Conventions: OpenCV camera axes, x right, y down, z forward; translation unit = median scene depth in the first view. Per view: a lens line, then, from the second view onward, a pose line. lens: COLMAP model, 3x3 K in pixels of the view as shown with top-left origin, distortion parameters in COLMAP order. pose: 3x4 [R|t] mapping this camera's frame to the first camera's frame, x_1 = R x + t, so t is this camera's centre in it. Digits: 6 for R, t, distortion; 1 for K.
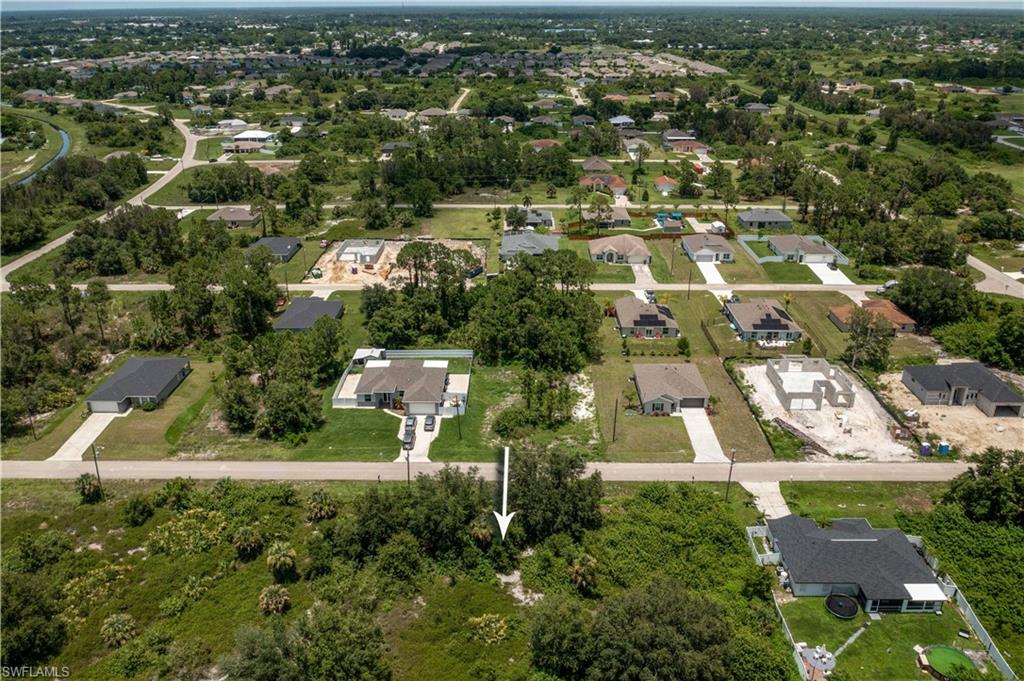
lens RADIAL K [[806.9, 0, 512.0], [0, 806.9, 340.5], [0, 0, 1]] dist [-0.035123, 0.004498]
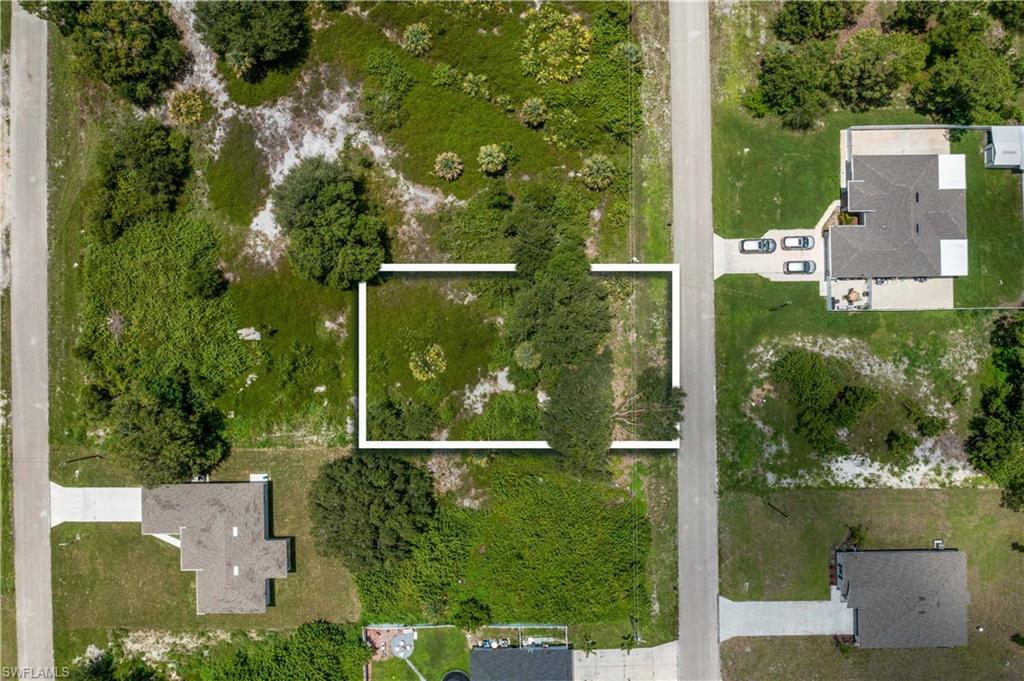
lens RADIAL K [[806.9, 0, 512.0], [0, 806.9, 340.5], [0, 0, 1]] dist [-0.035123, 0.004498]
pose [[0.027147, 0.999607, -0.006956, -0.028936], [-0.371500, 0.016549, 0.928286, -0.419274], [0.928036, -0.022616, 0.371803, 0.391166]]
